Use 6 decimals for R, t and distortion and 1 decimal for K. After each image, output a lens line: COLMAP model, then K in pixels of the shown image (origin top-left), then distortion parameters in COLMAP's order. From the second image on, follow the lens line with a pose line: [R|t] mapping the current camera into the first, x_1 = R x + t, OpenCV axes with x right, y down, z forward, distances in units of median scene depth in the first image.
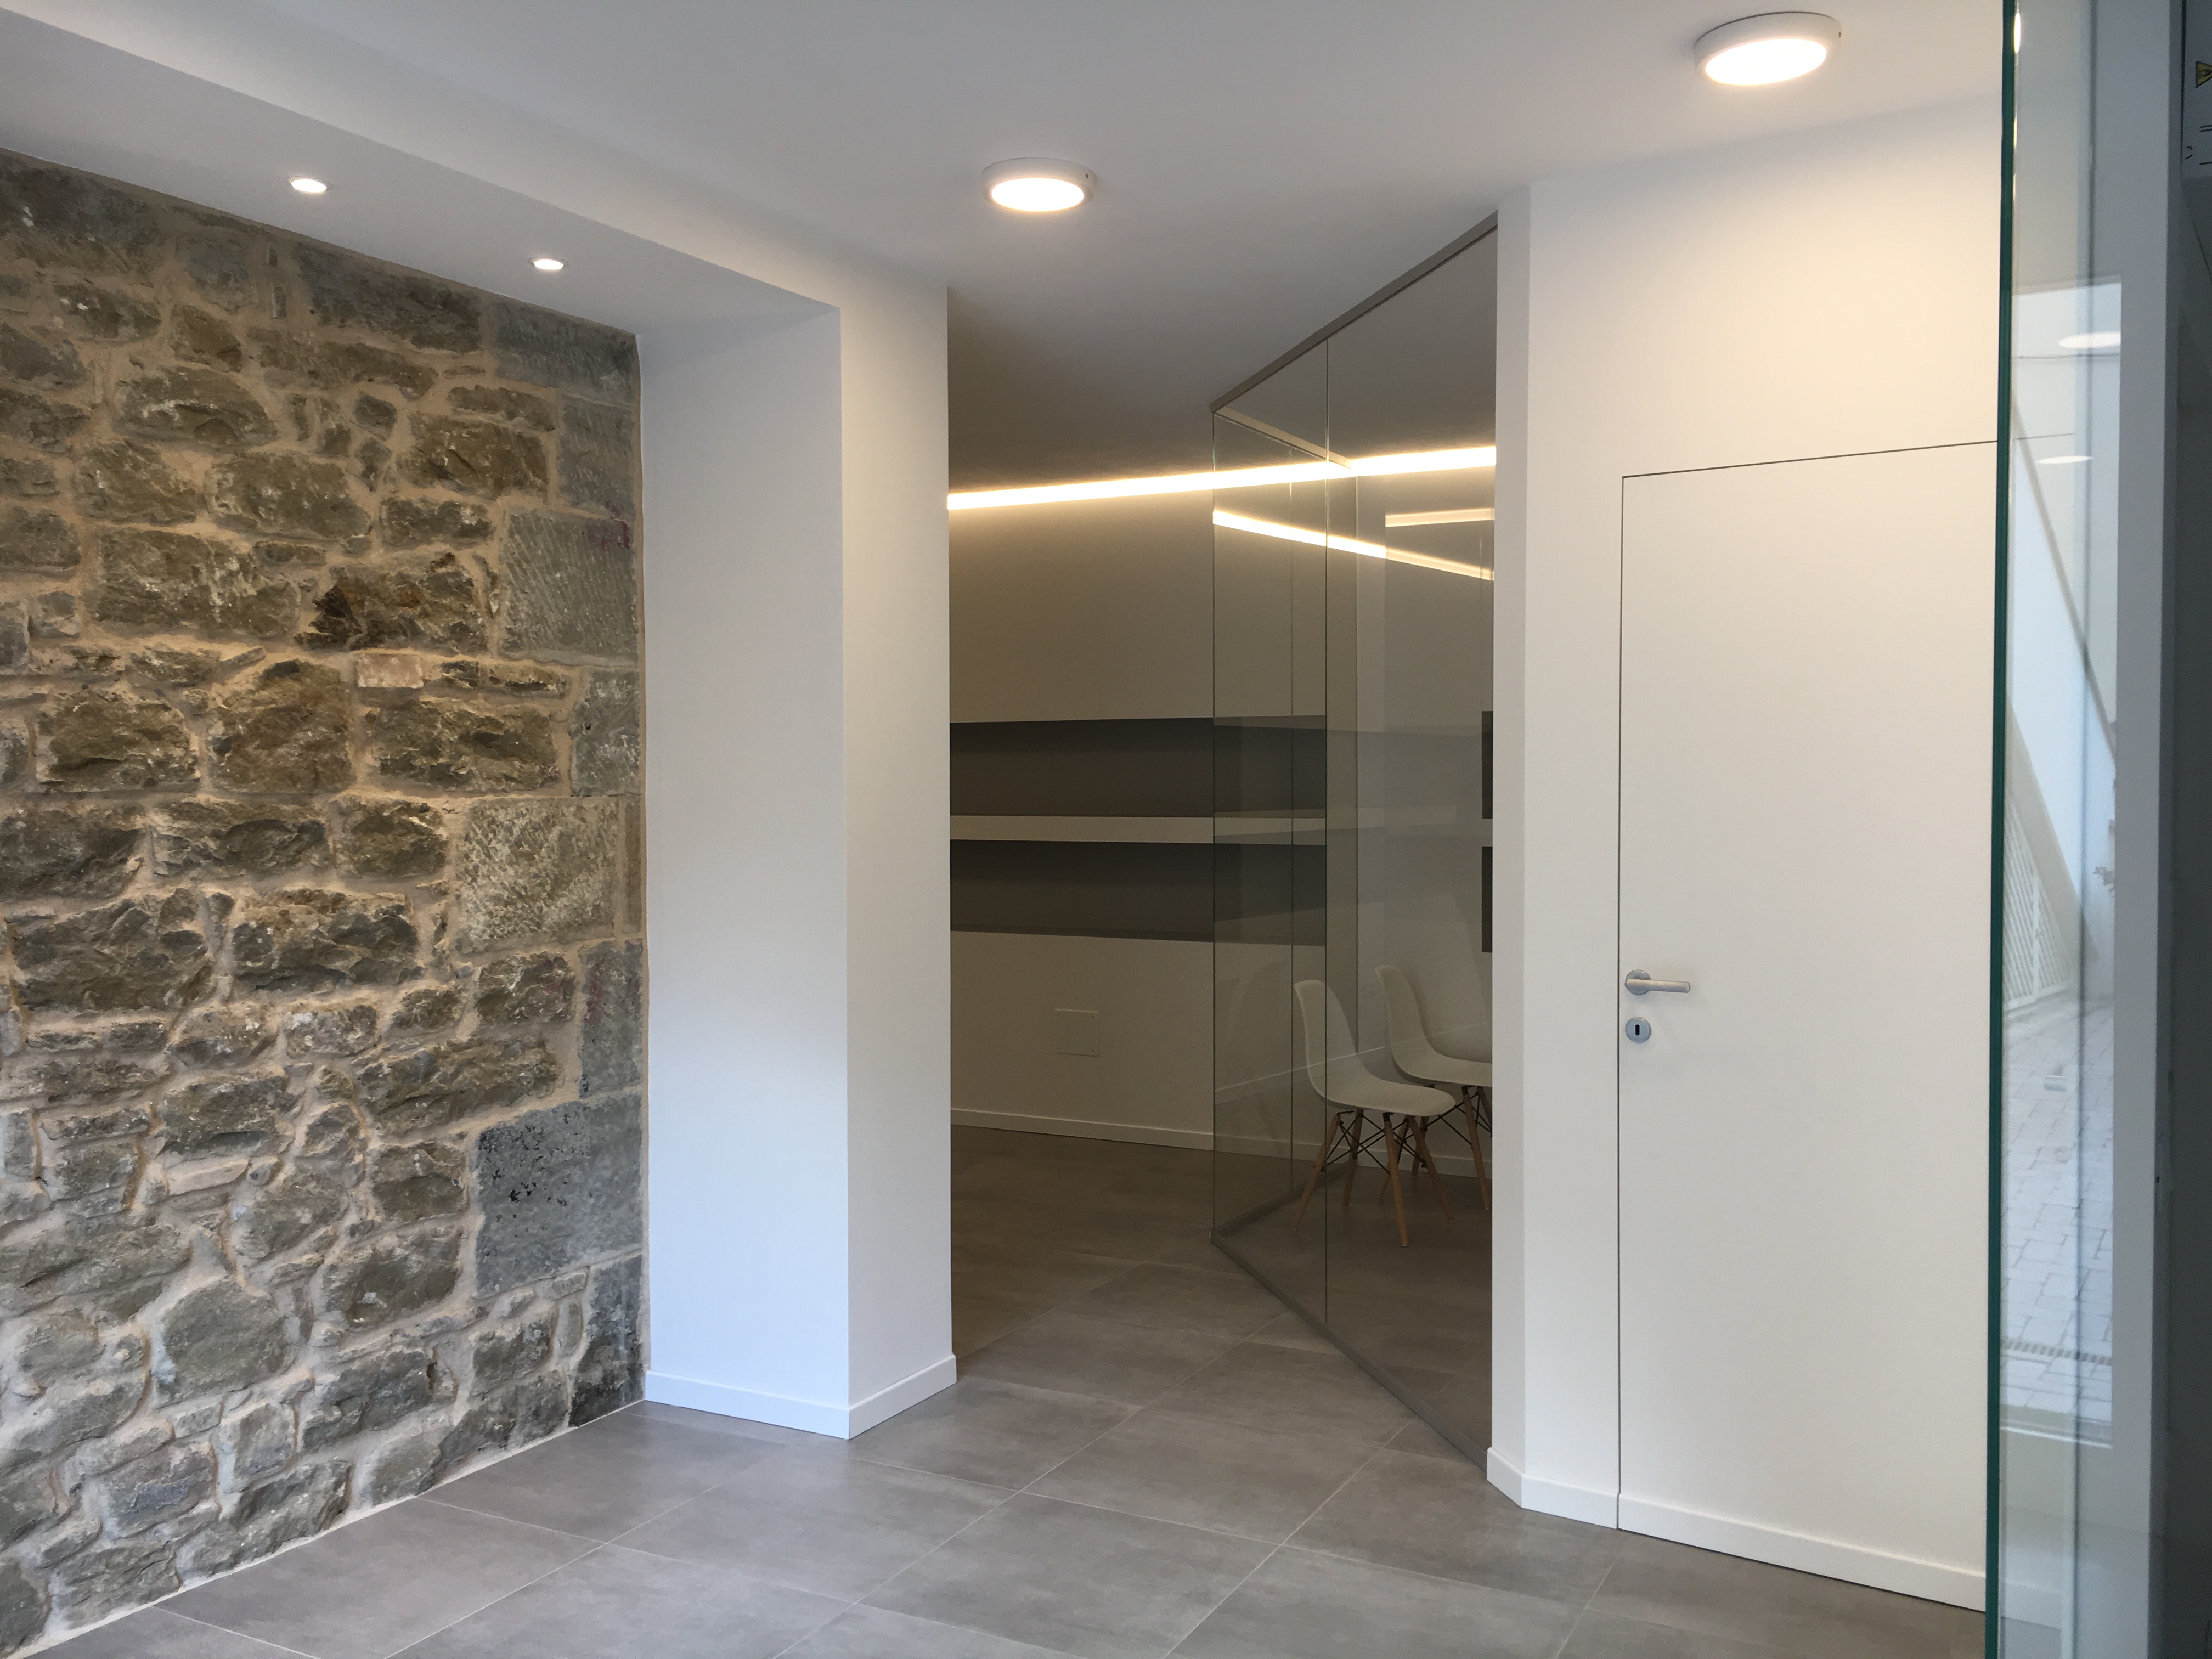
lens RADIAL K [[1873.0, 0, 1110.7], [0, 1873.0, 818.2], [0, 0, 1]] dist [0.078039, -0.081651]
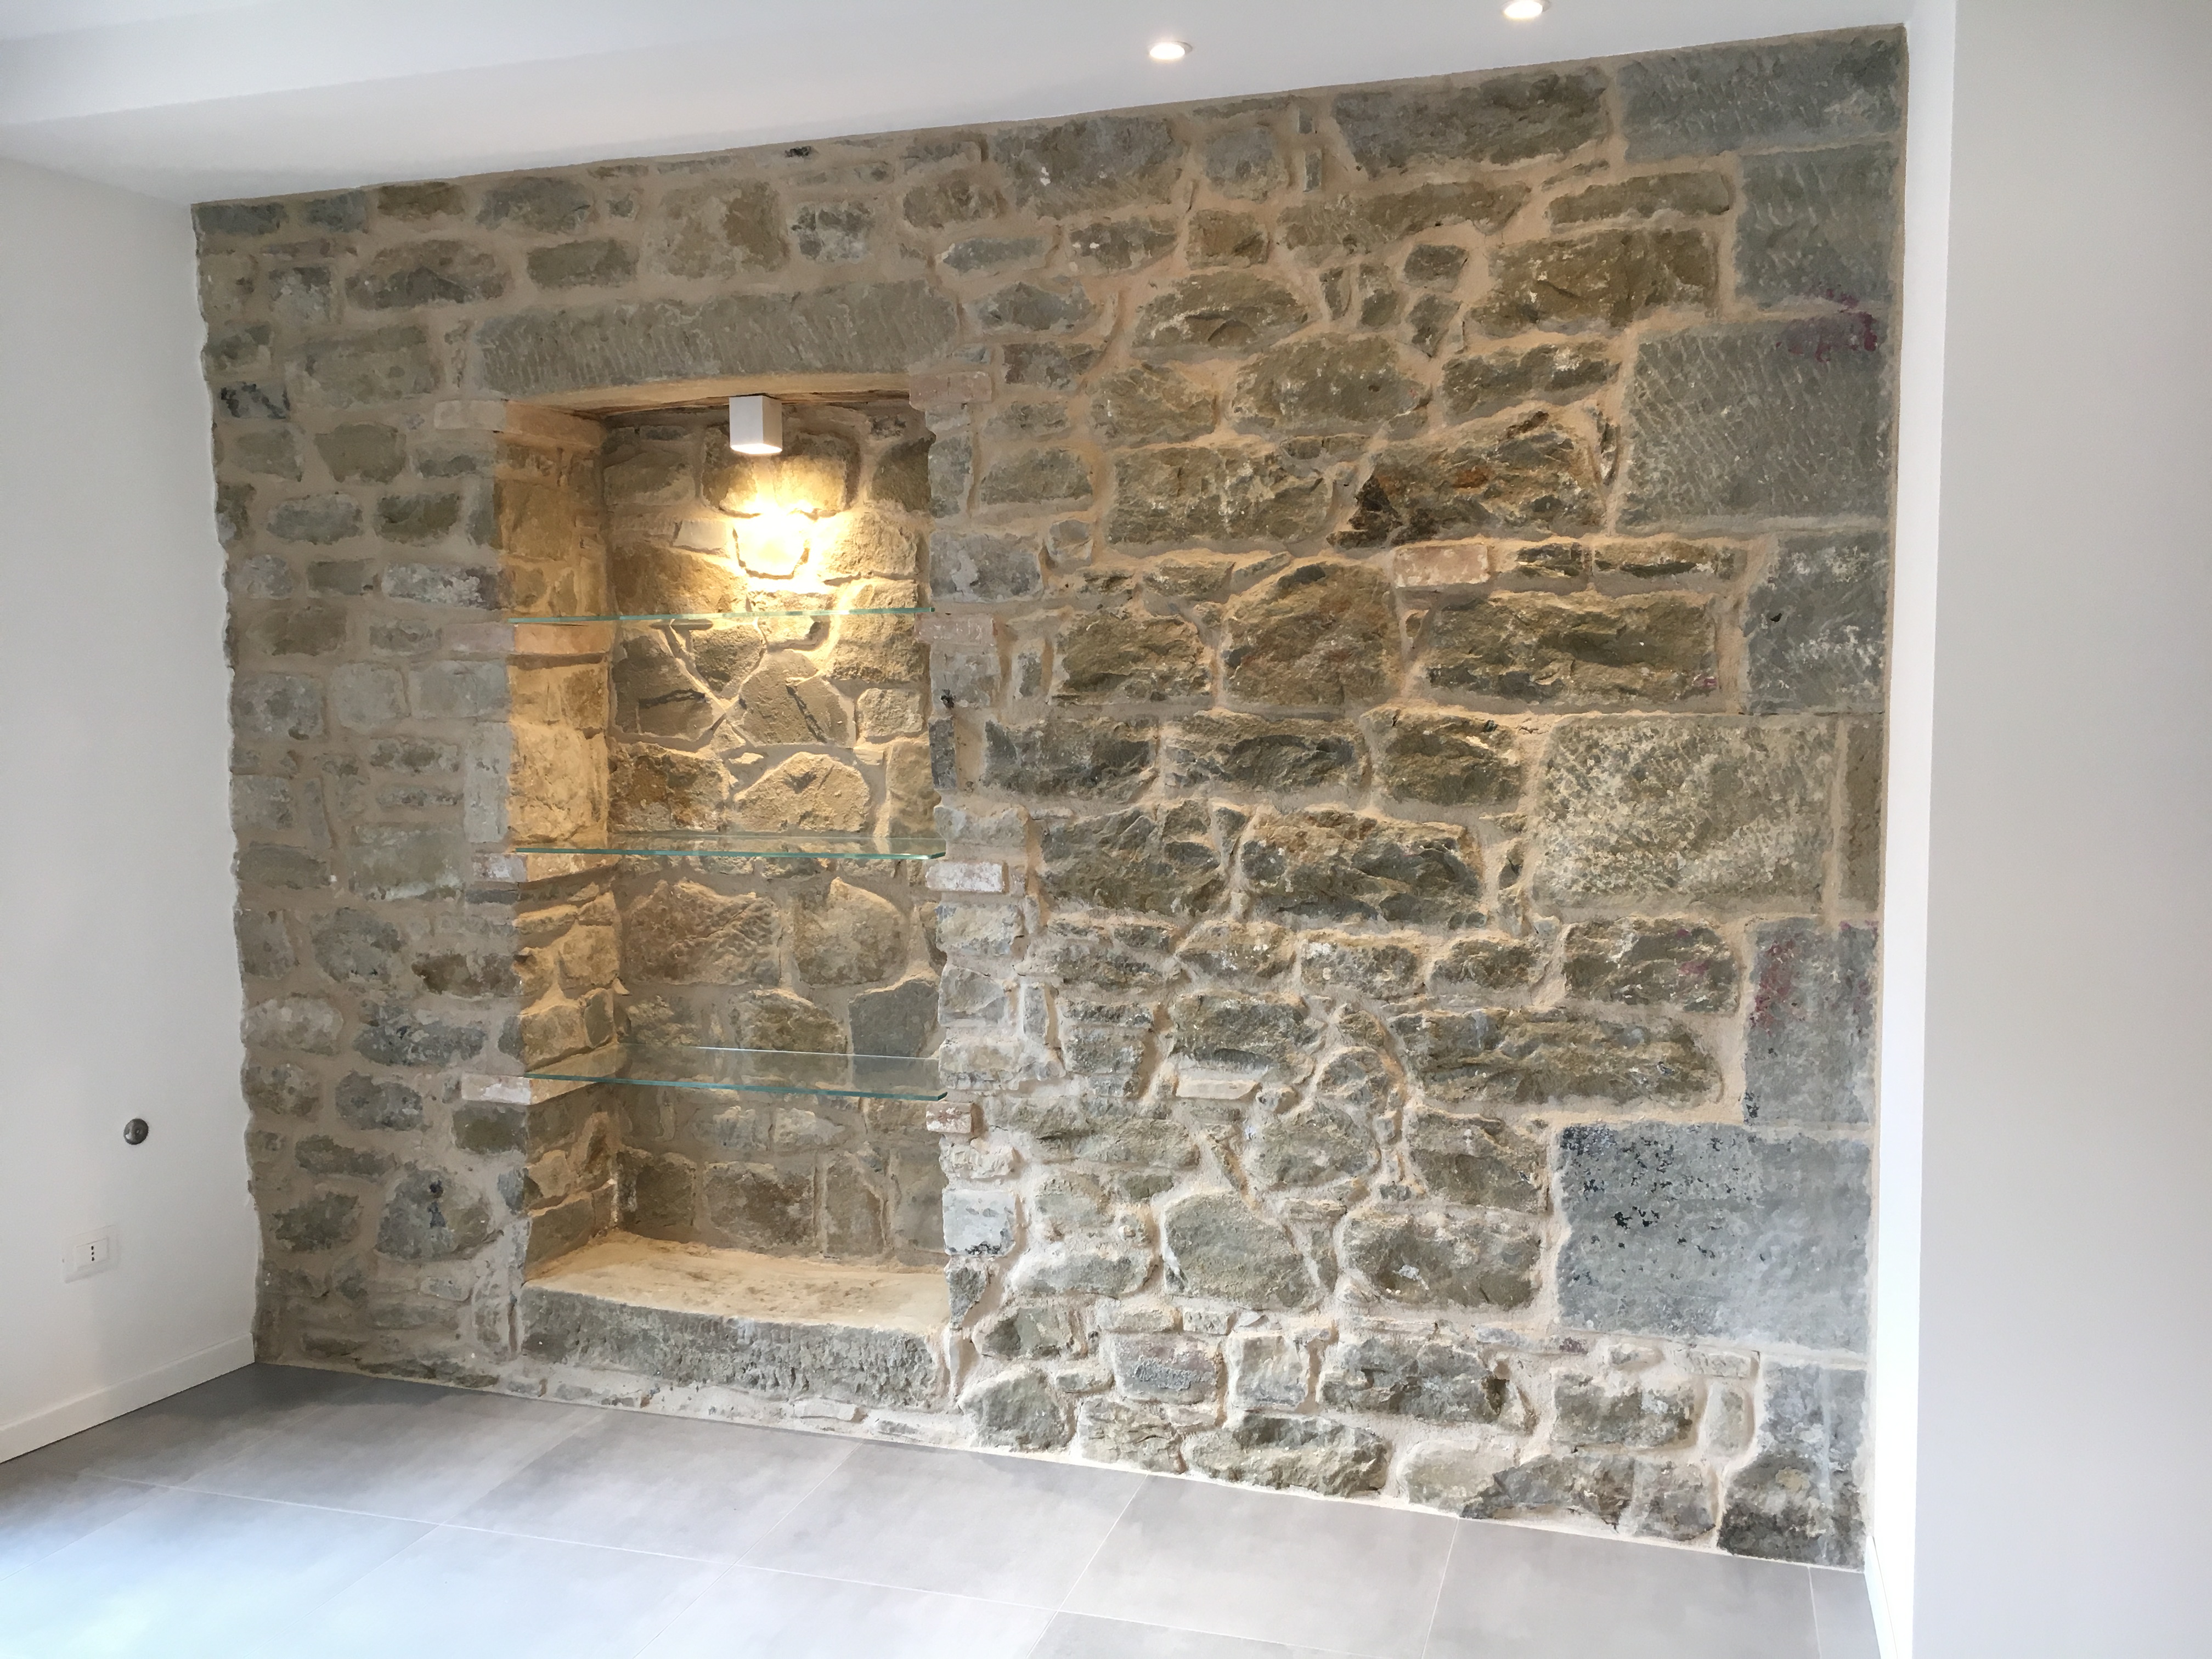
lens RADIAL K [[1873.0, 0, 1114.4], [0, 1873.0, 831.8], [0, 0, 1]] dist [0.078039, -0.081651]
pose [[0.186224, 0.076334, -0.979538, 0.439965], [-0.016780, 0.997079, 0.074510, -0.018606], [0.982364, 0.002561, 0.186961, 0.698435]]
